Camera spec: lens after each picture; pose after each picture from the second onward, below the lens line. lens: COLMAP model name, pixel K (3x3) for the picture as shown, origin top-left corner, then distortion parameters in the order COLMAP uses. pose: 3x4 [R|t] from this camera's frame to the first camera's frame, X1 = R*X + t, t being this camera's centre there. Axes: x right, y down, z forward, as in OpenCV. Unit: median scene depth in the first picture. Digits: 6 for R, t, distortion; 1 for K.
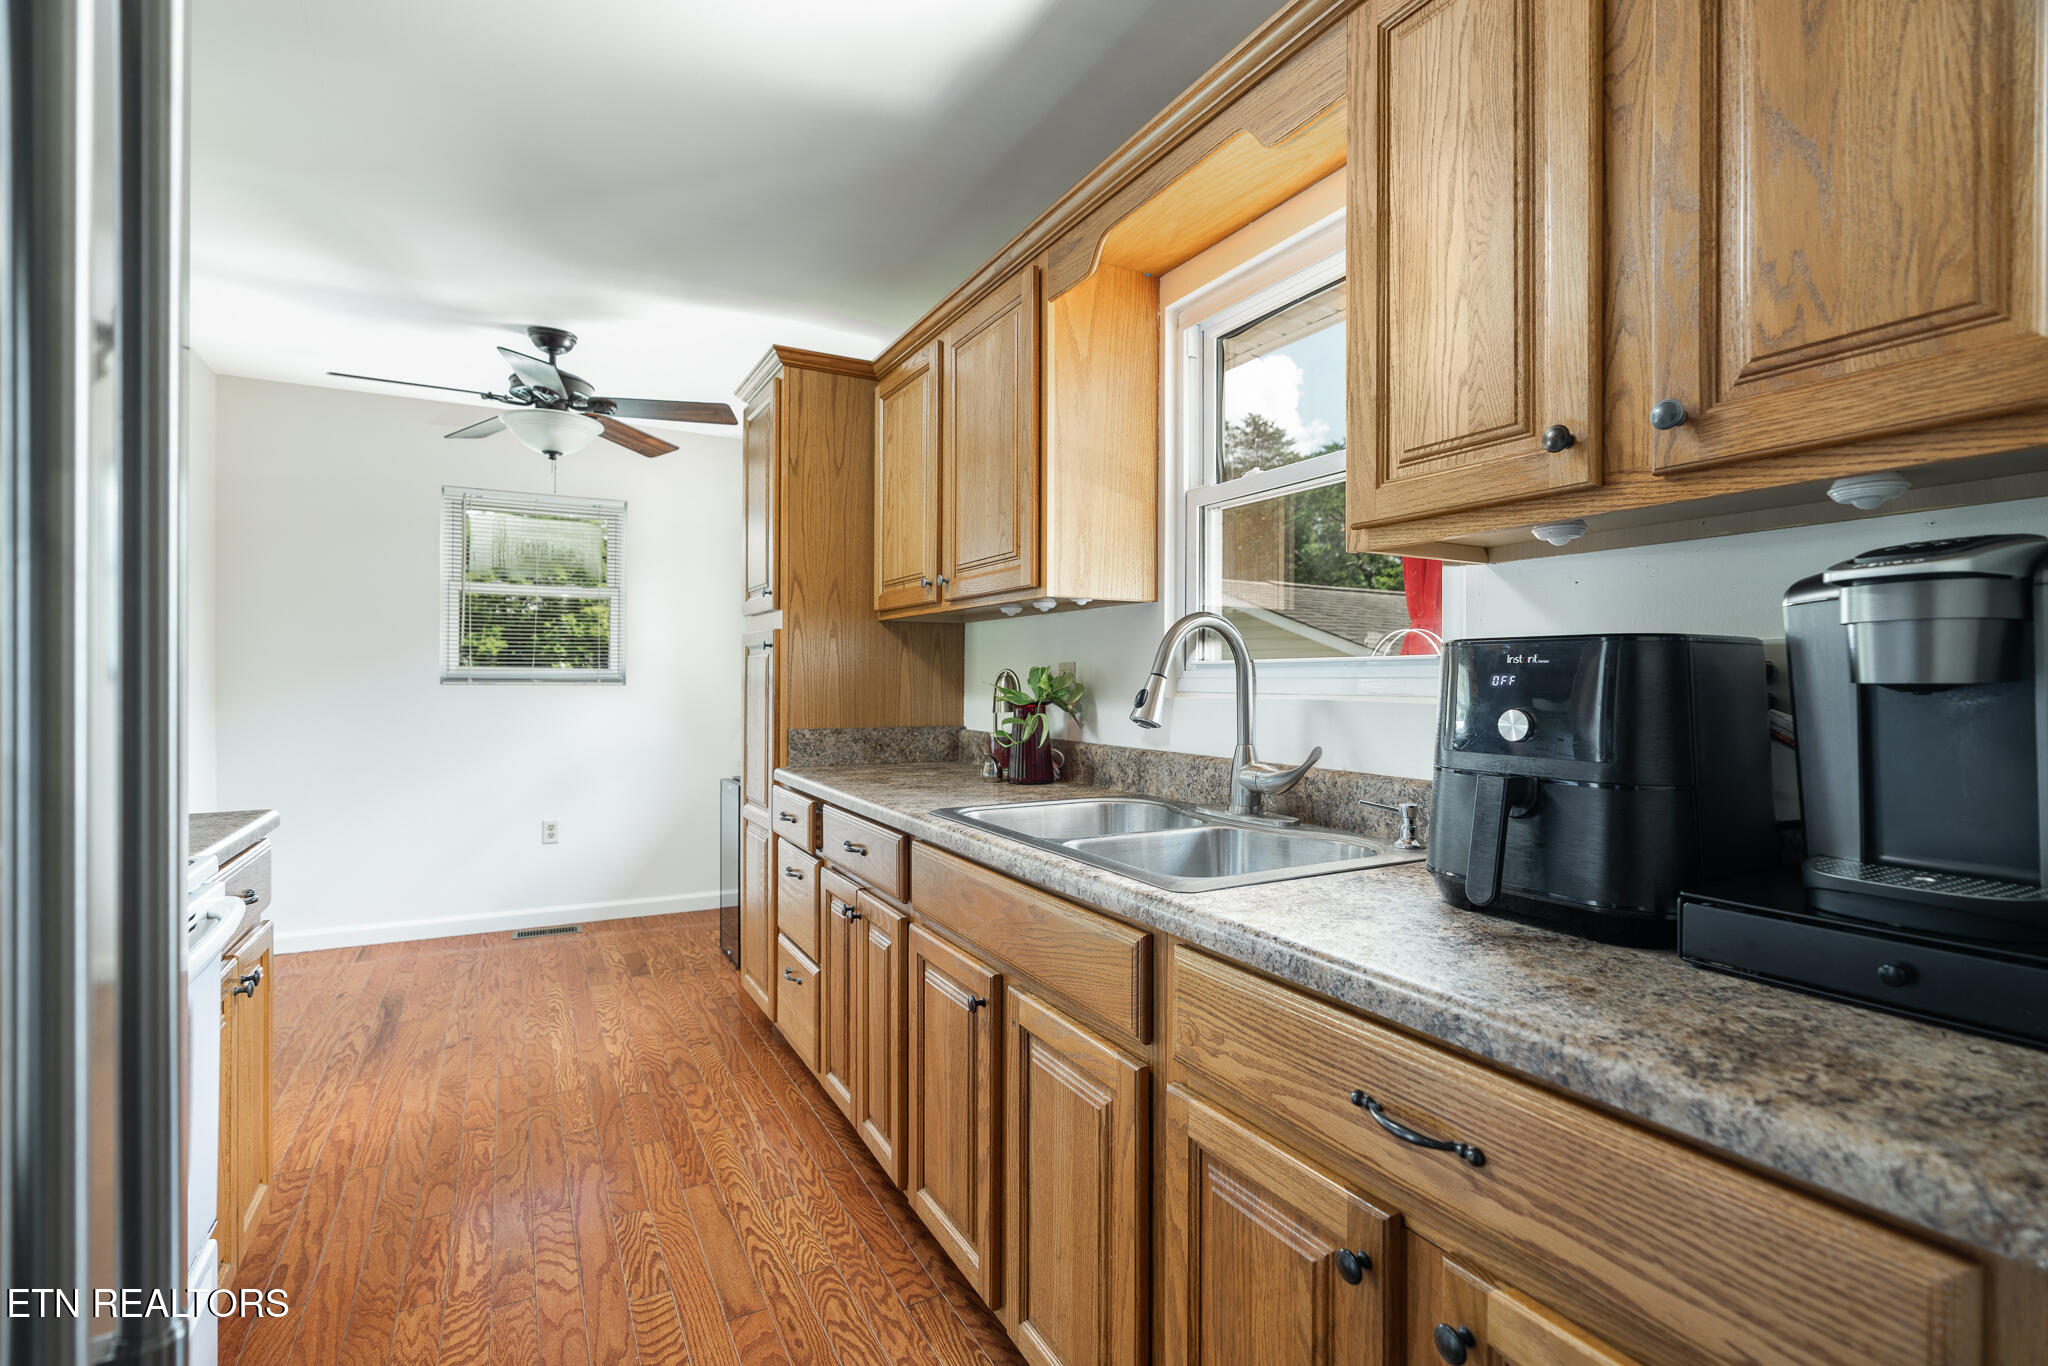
lens RADIAL K [[919.4, 0, 1022.3], [0, 919.4, 683.6], [0, 0, 1]] dist [0.002596, 0.002482]
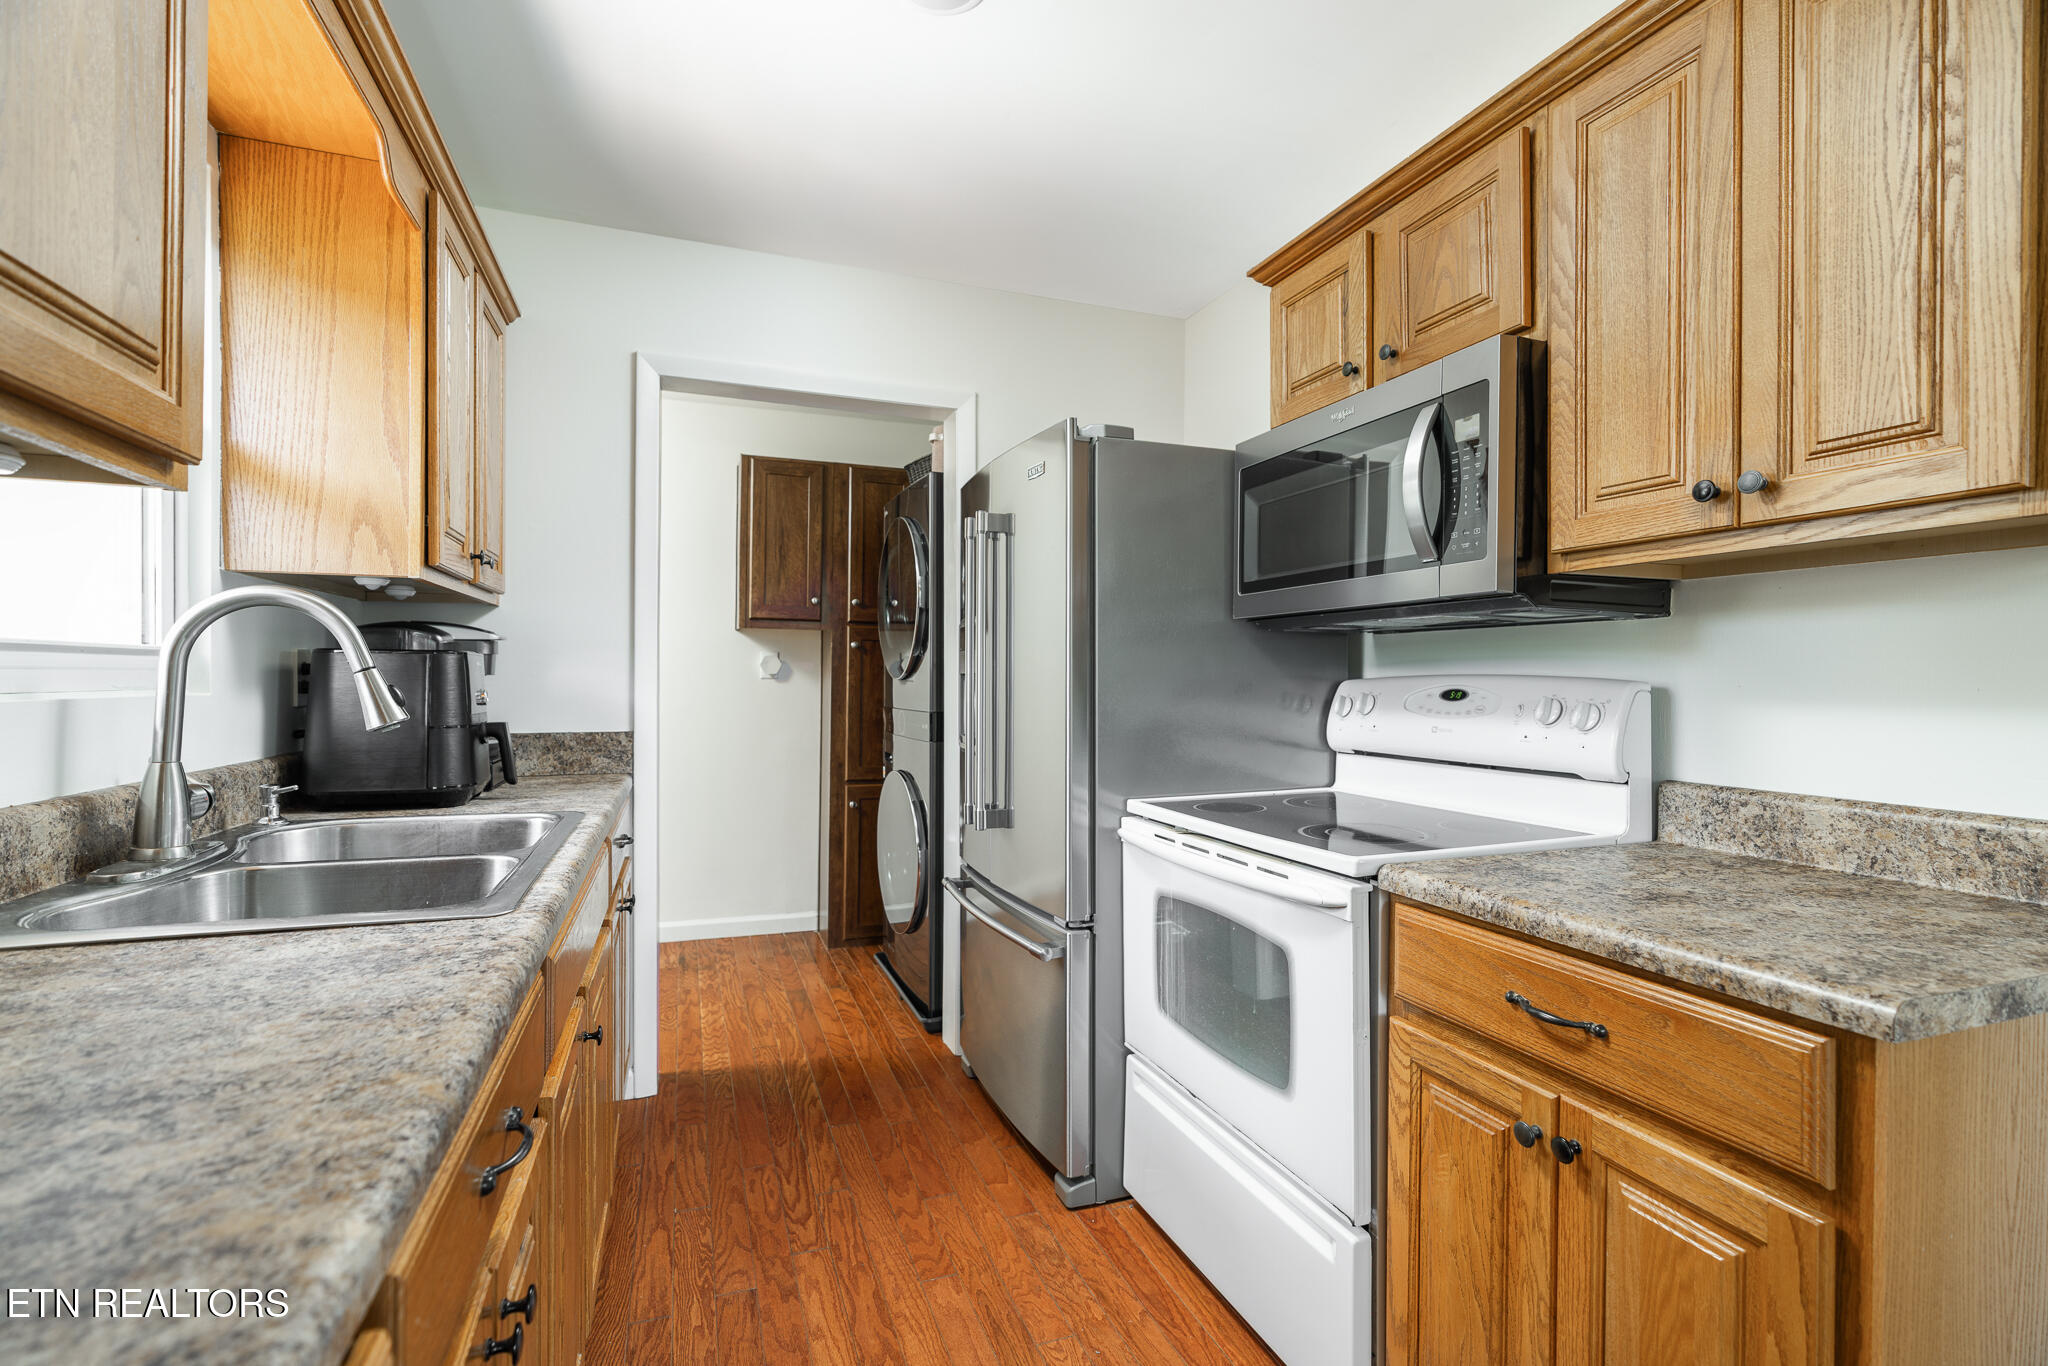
lens RADIAL K [[919.4, 0, 1026.2], [0, 919.4, 679.8], [0, 0, 1]] dist [0.002596, 0.002482]
pose [[0.989546, -0.004452, -0.144149, -0.210730], [0.003837, 0.999982, -0.004544, -0.012906], [0.144167, 0.003943, 0.989546, -0.461124]]
